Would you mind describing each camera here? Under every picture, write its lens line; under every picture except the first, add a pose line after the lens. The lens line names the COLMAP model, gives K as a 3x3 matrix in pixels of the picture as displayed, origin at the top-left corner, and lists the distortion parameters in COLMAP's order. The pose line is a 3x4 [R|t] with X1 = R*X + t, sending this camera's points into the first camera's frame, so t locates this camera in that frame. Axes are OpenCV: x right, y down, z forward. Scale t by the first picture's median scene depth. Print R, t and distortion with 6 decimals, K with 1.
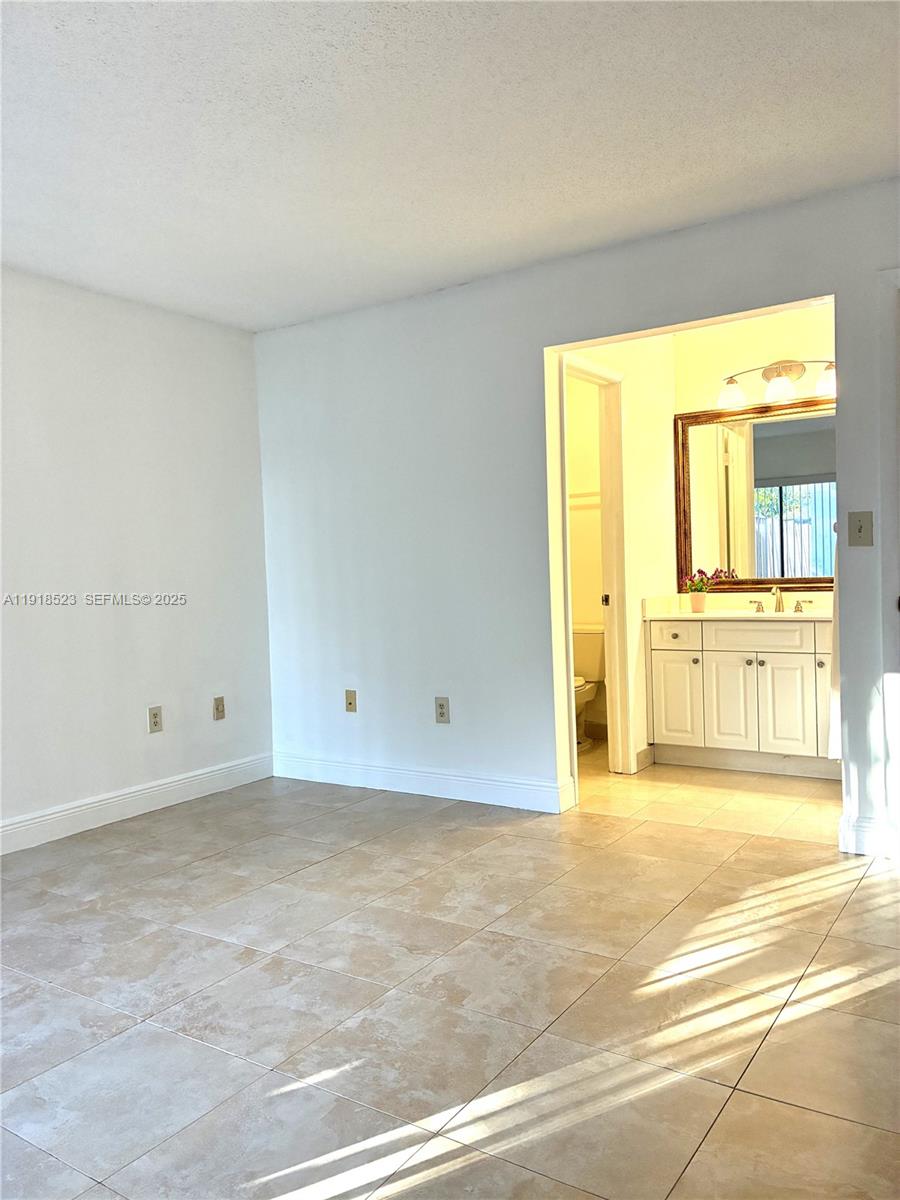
lens RADIAL K [[900.8, 0, 450.3], [0, 900.8, 597.5], [0, 0, 1]] dist [0.023218, -0.050365]
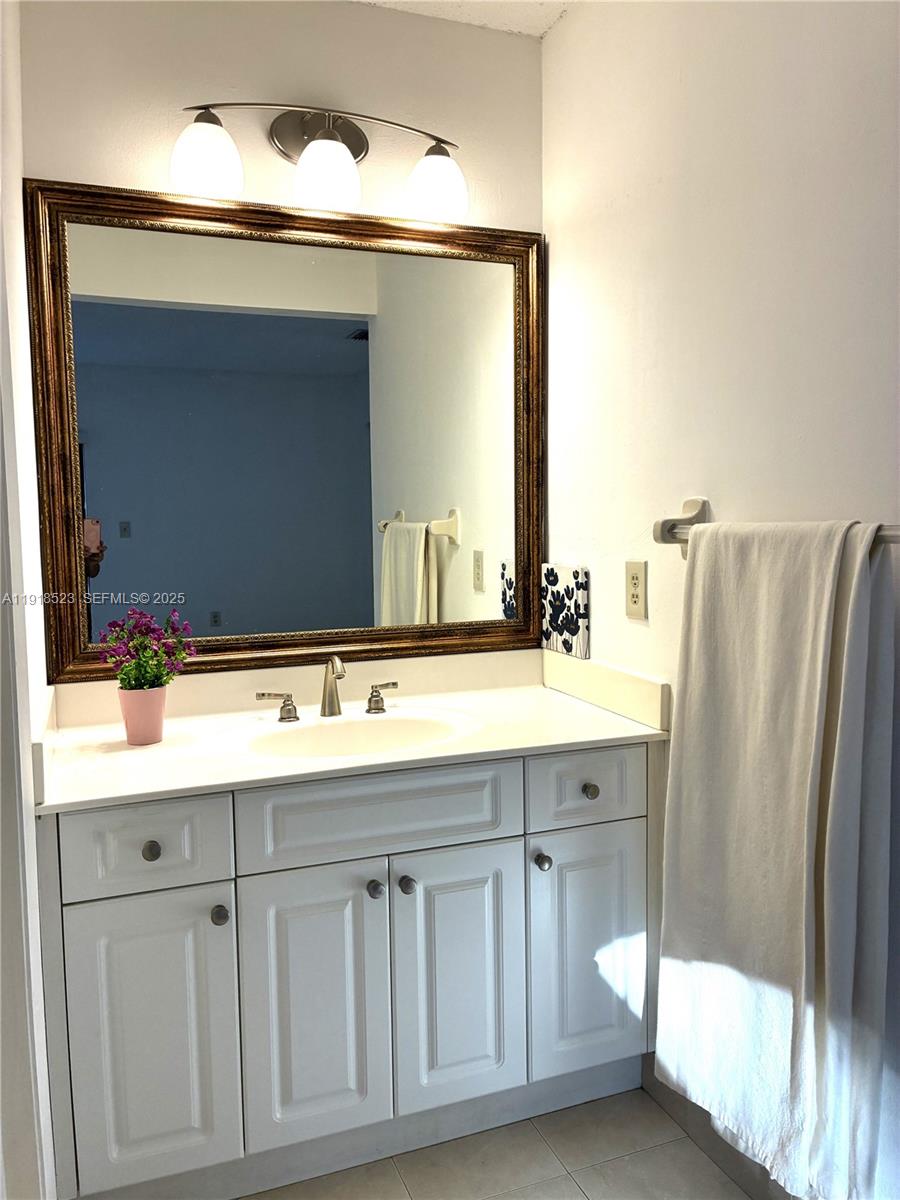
lens RADIAL K [[900.8, 0, 449.6], [0, 900.8, 605.2], [0, 0, 1]] dist [0.023218, -0.050365]
pose [[0.584658, -0.041461, 0.810220, 0.062905], [0.018767, 0.999117, 0.037584, -0.053541], [-0.811063, -0.006768, 0.584920, 0.766196]]
